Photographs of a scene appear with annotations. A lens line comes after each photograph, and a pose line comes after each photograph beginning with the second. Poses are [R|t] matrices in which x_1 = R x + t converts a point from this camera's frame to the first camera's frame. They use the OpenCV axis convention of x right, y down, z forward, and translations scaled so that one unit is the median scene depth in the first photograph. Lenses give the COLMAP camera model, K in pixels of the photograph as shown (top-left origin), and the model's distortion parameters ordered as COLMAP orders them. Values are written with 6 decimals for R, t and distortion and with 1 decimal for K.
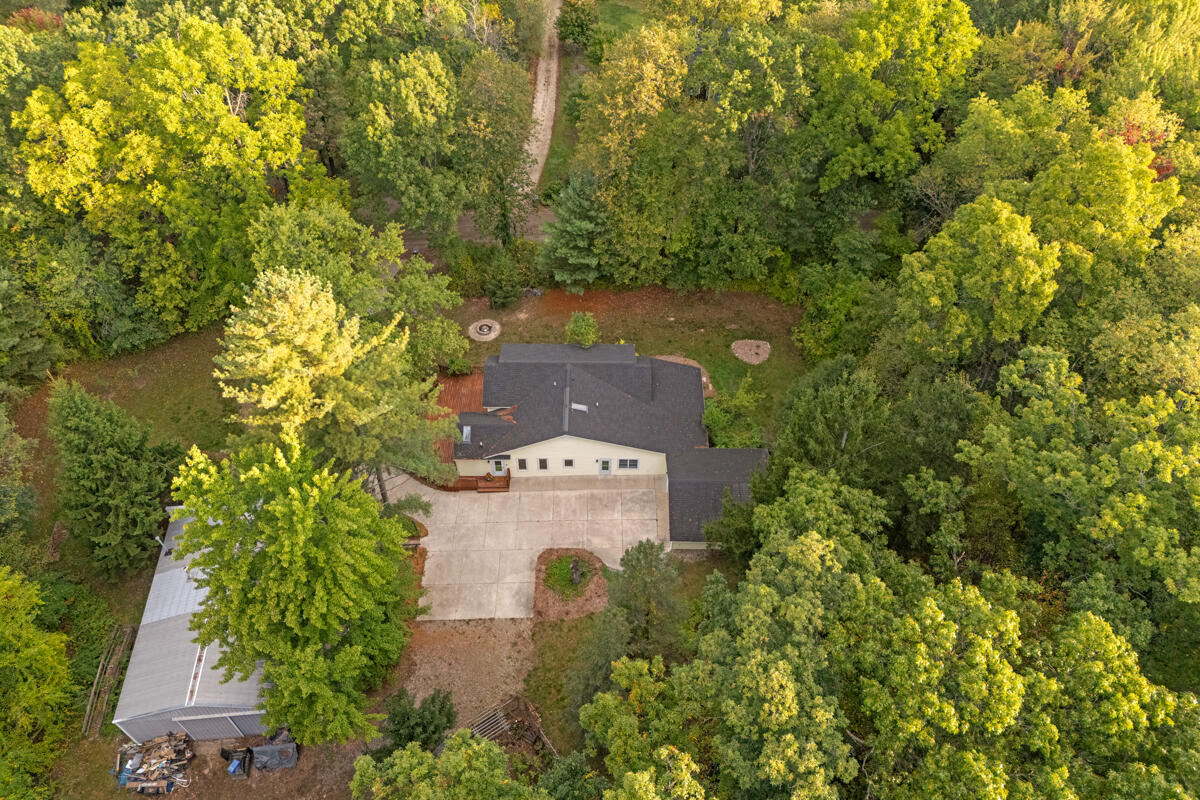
lens RADIAL K [[863.8, 0, 603.3], [0, 863.8, 402.9], [0, 0, 1]] dist [0.049101, -0.041689]
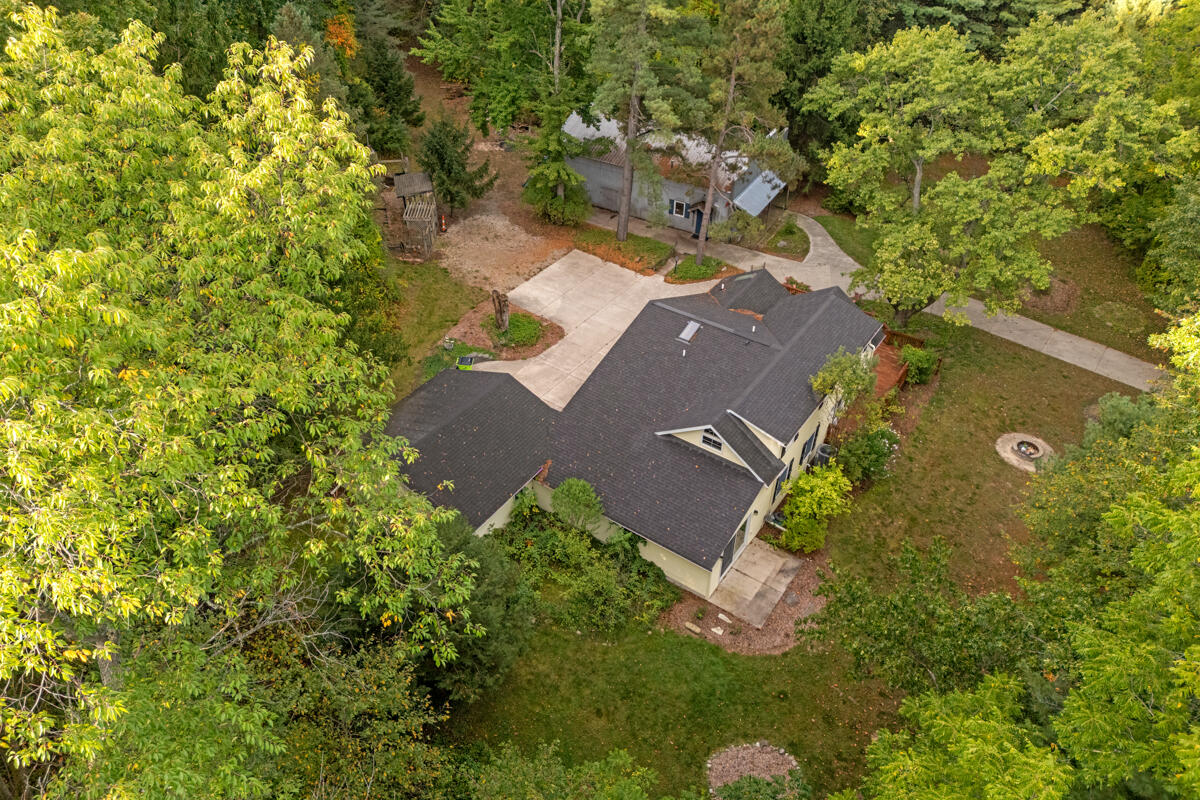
lens RADIAL K [[863.8, 0, 596.8], [0, 863.8, 387.8], [0, 0, 1]] dist [0.049101, -0.041689]
pose [[-0.569616, 0.503276, -0.649808, 0.435201], [-0.625163, 0.247962, 0.740059, -0.403746], [0.533581, 0.827785, 0.173386, 0.870632]]
